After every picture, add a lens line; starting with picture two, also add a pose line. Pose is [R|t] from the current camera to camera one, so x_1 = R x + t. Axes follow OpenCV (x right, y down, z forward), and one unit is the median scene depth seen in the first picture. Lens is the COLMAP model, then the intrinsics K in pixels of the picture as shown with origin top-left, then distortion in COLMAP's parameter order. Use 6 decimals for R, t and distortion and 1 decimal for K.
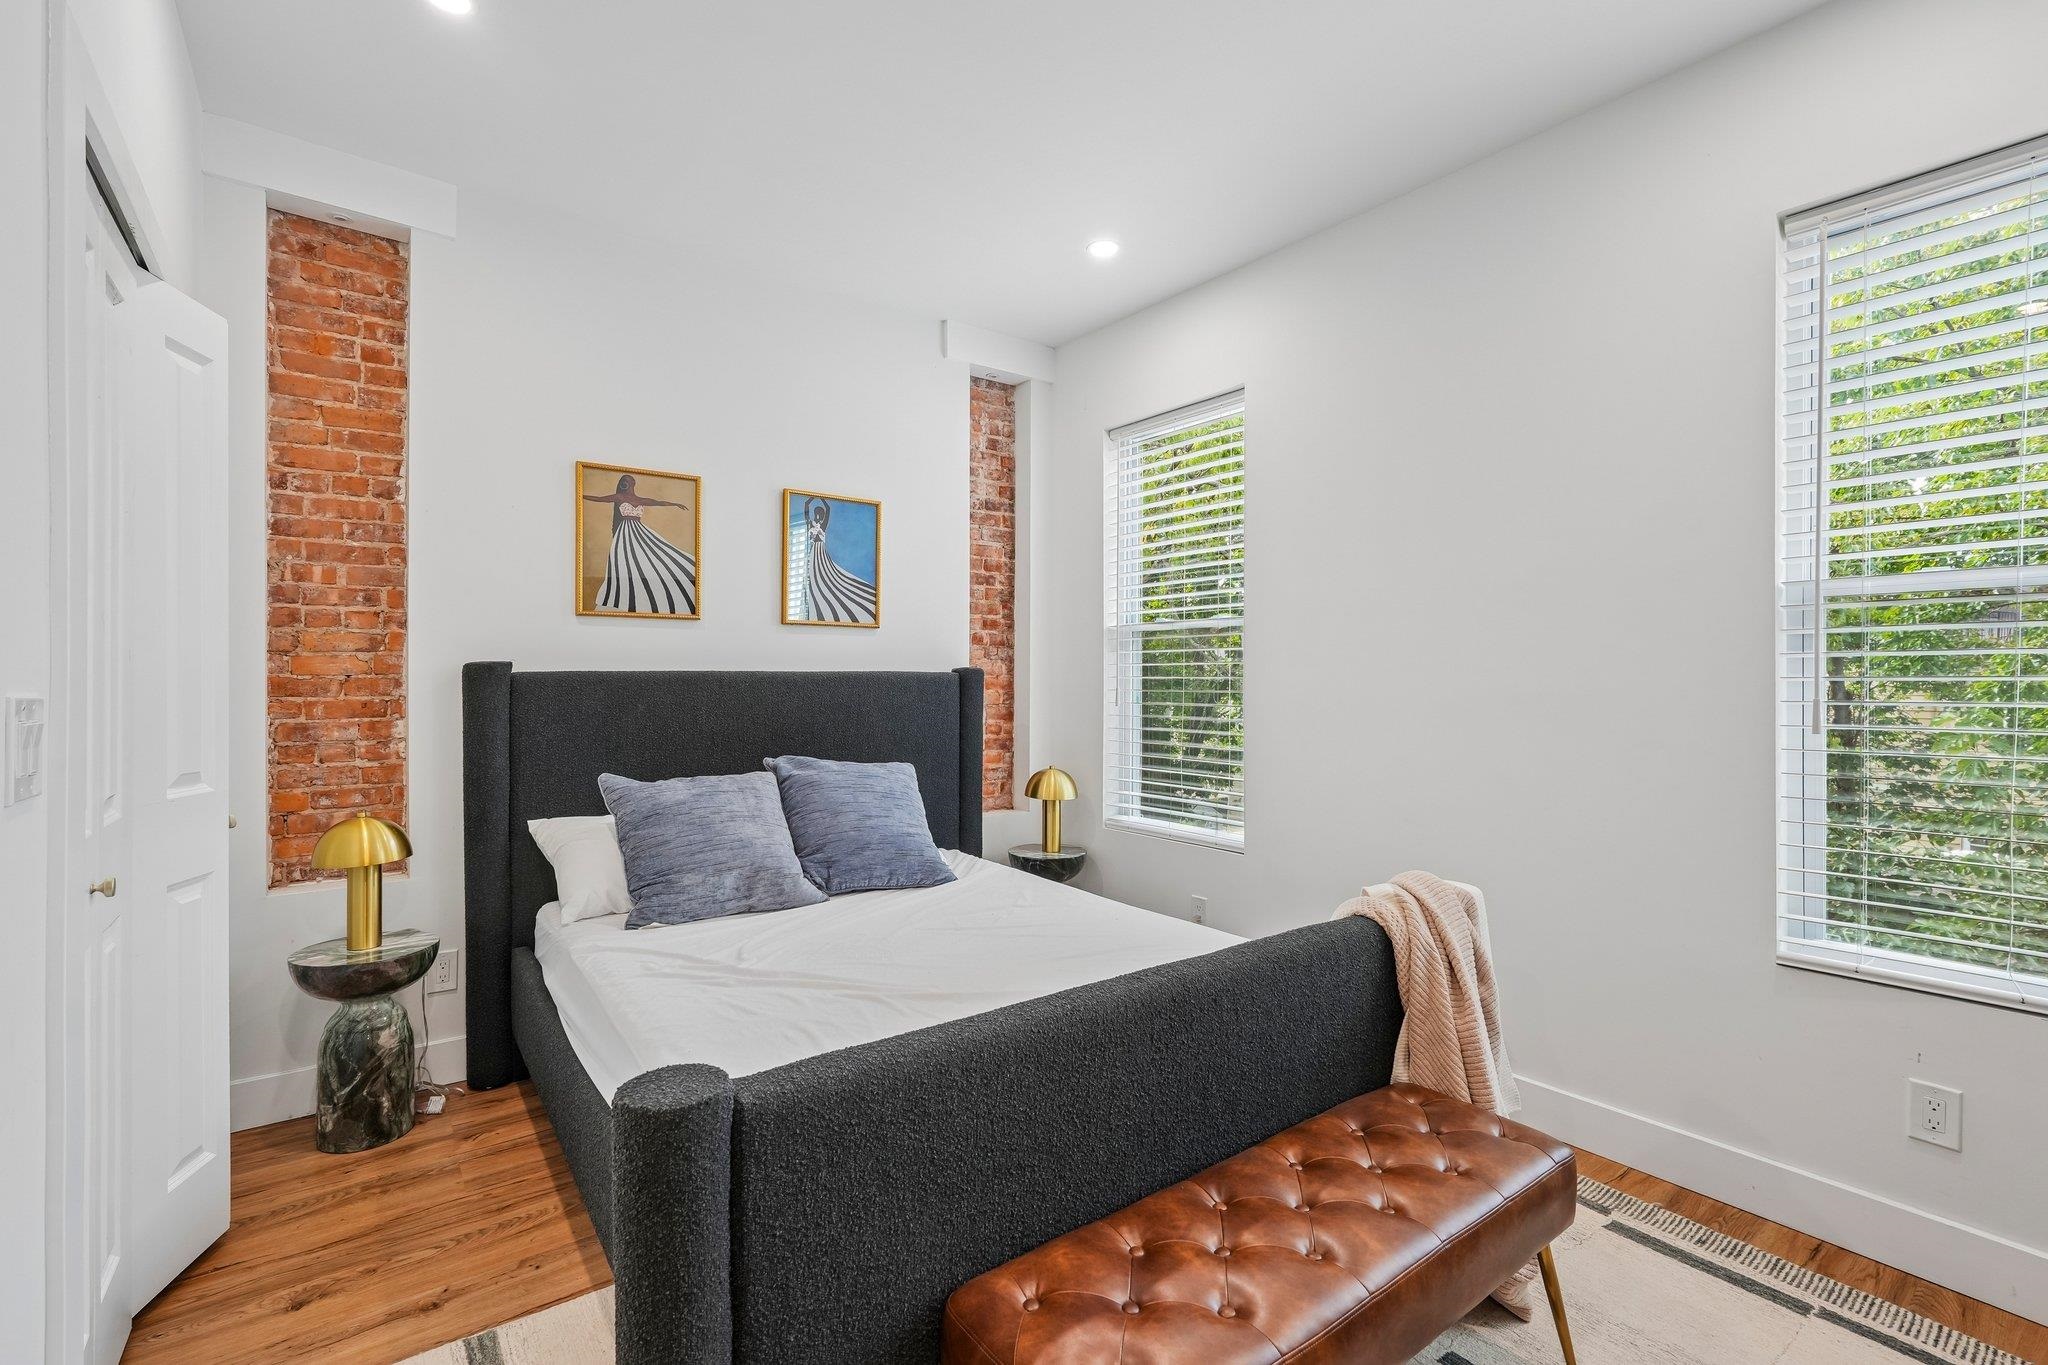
lens RADIAL K [[924.0, 0, 1008.2], [0, 924.0, 678.4], [0, 0, 1]] dist [-0.000554, 0.000139]
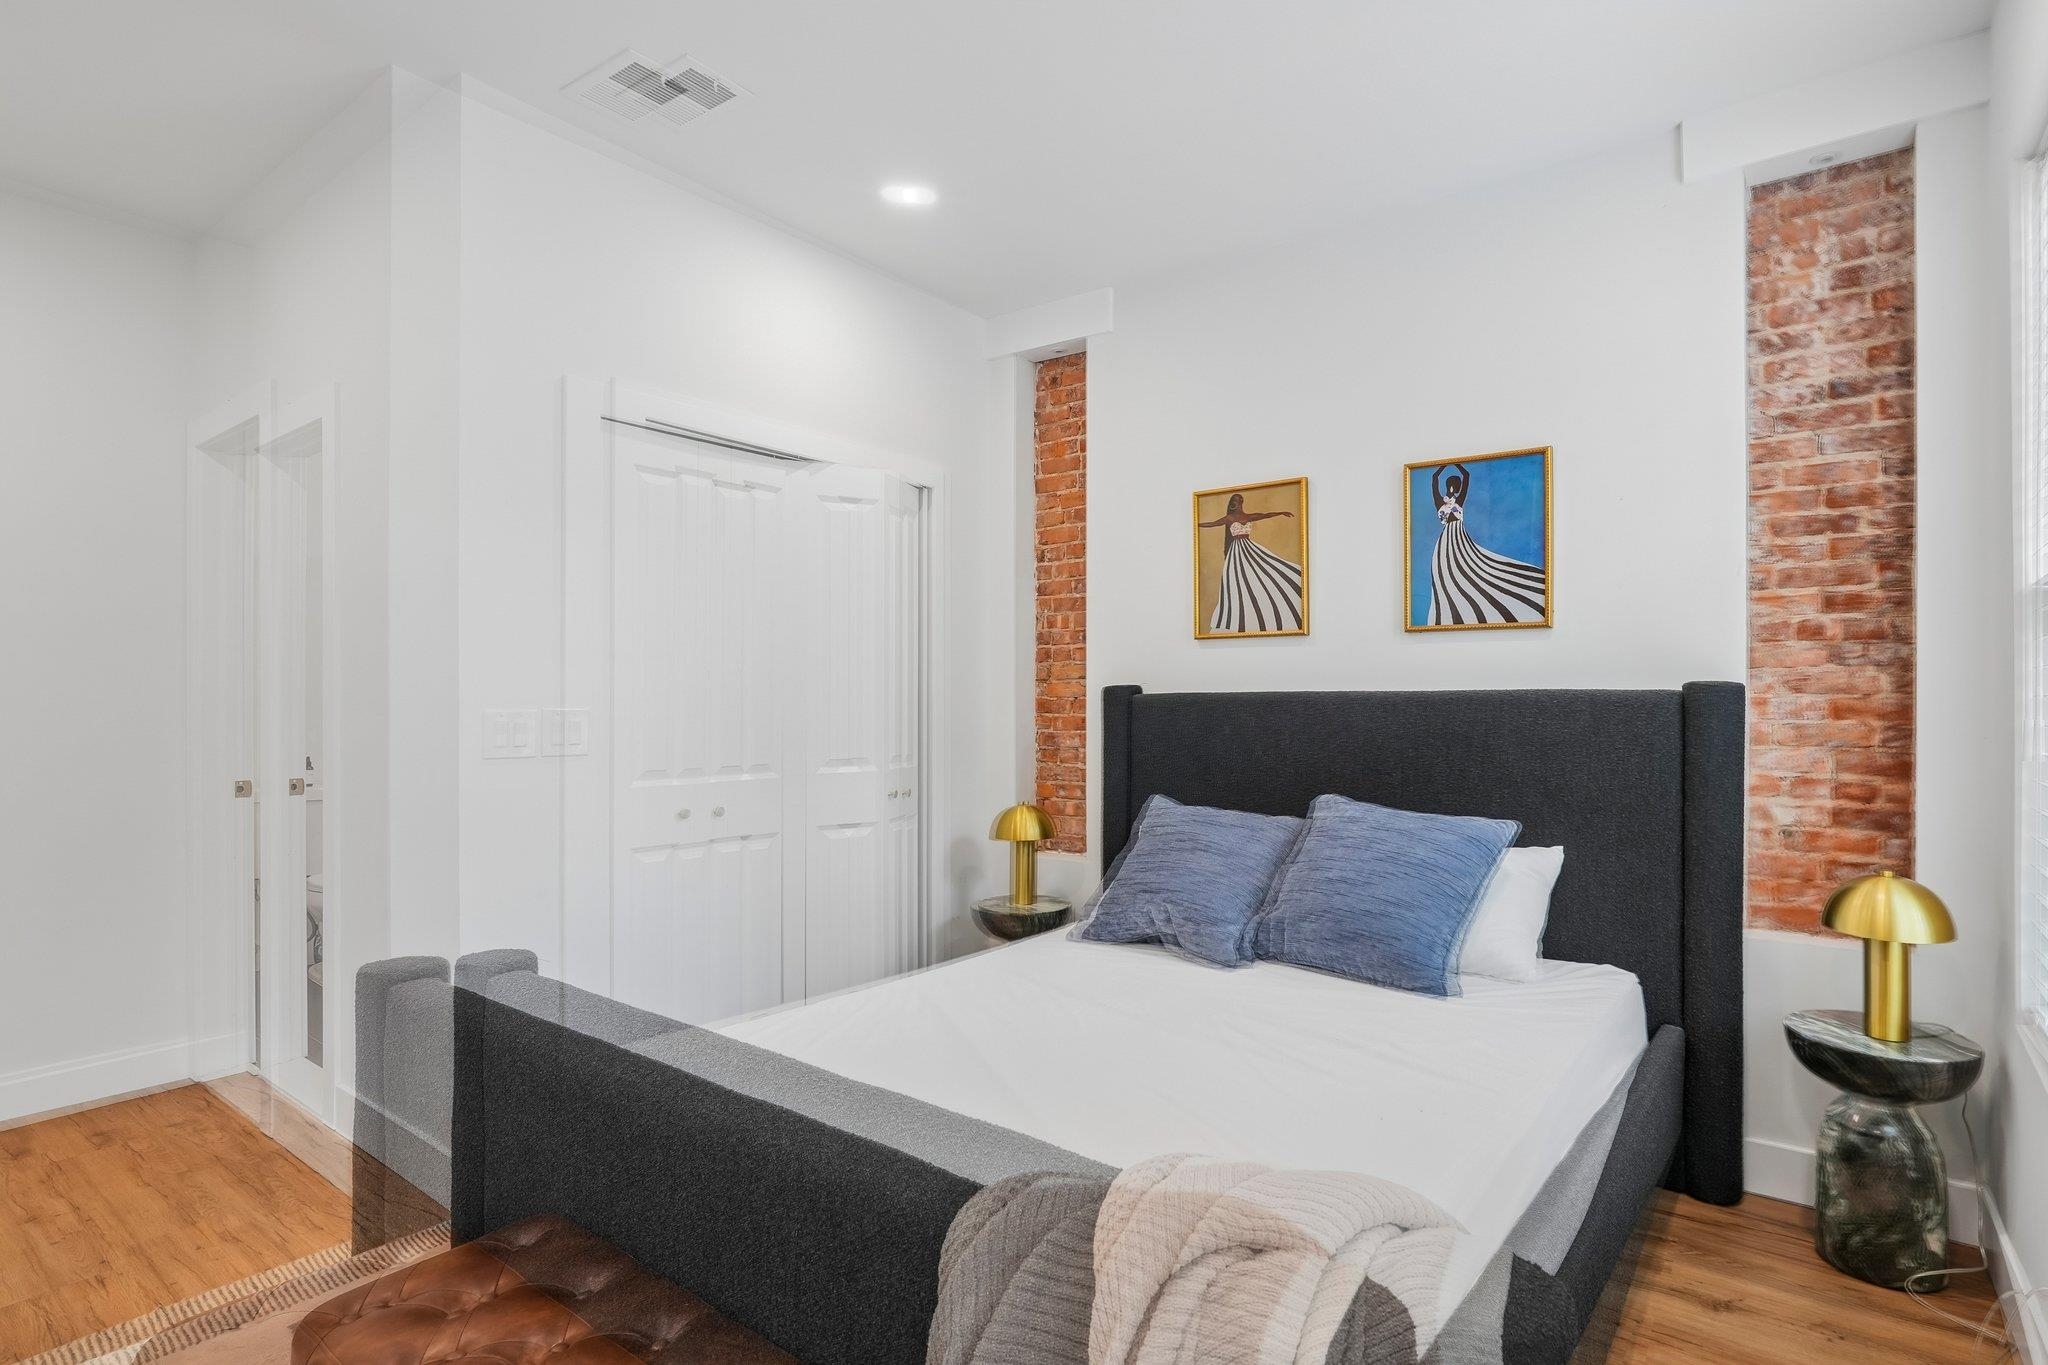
lens RADIAL K [[1002.5, 0, 1119.2], [0, 1002.5, 691.5], [0, 0, 1]] dist [0.002395, 0.001576]
pose [[0.318813, -0.009733, -0.947768, 0.496526], [-0.001560, 0.999941, -0.010793, 0.002786], [0.947816, 0.004920, 0.318779, 0.473615]]
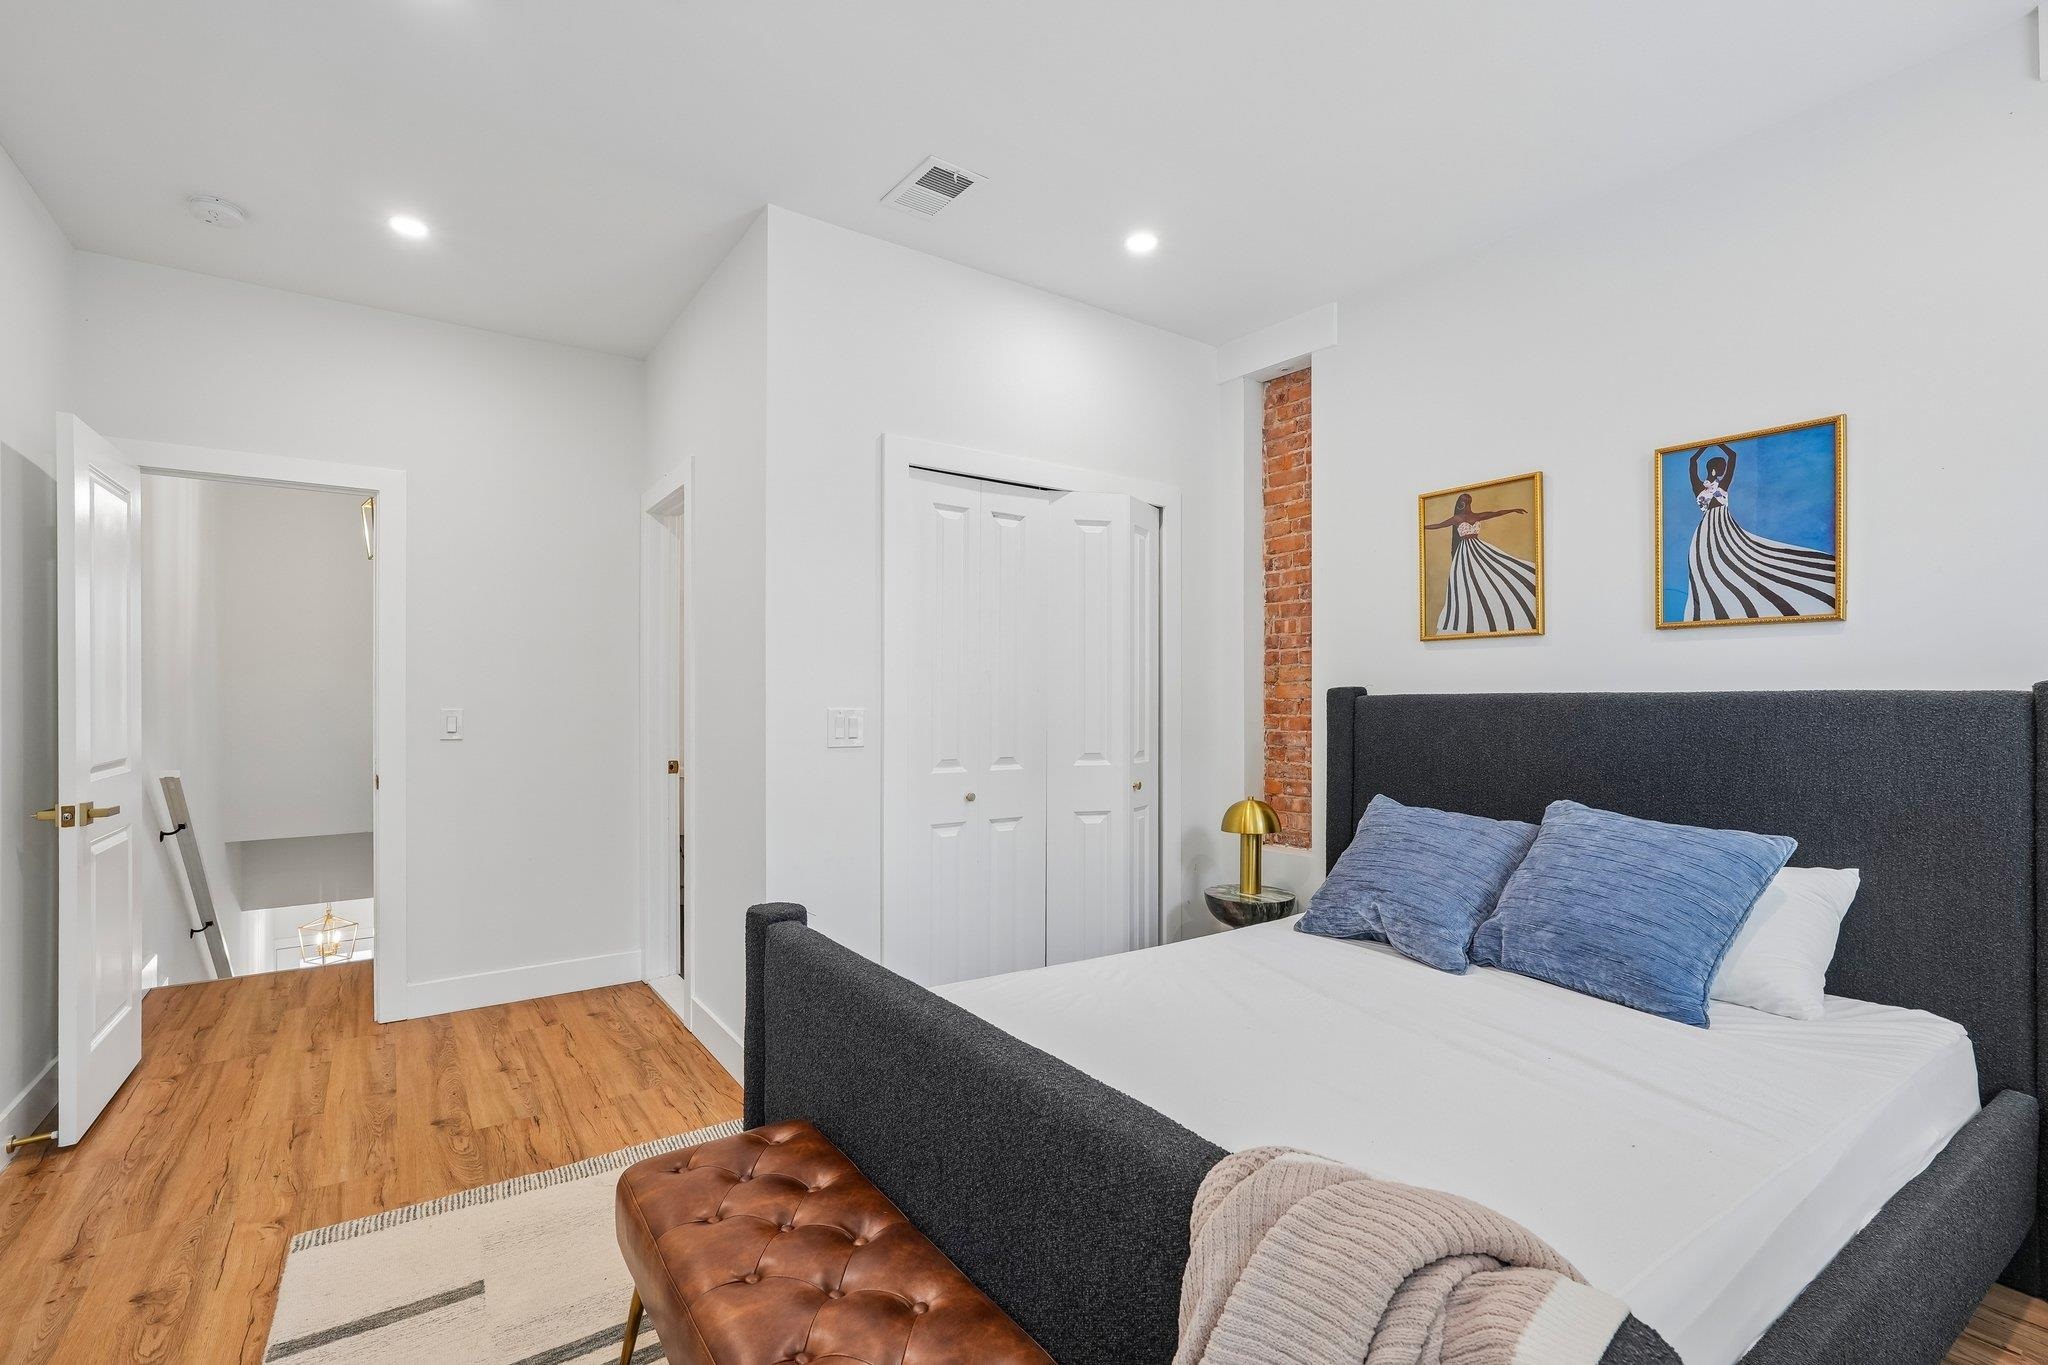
lens RADIAL K [[927.3, 0, 1069.1], [0, 927.3, 693.5], [0, 0, 1]] dist [-0.001608, 0.008571]
pose [[0.004663, -0.008804, -0.999950, 0.500262], [-0.003241, 0.999956, -0.008819, 0.001633], [0.999984, 0.003282, 0.004634, 0.506458]]
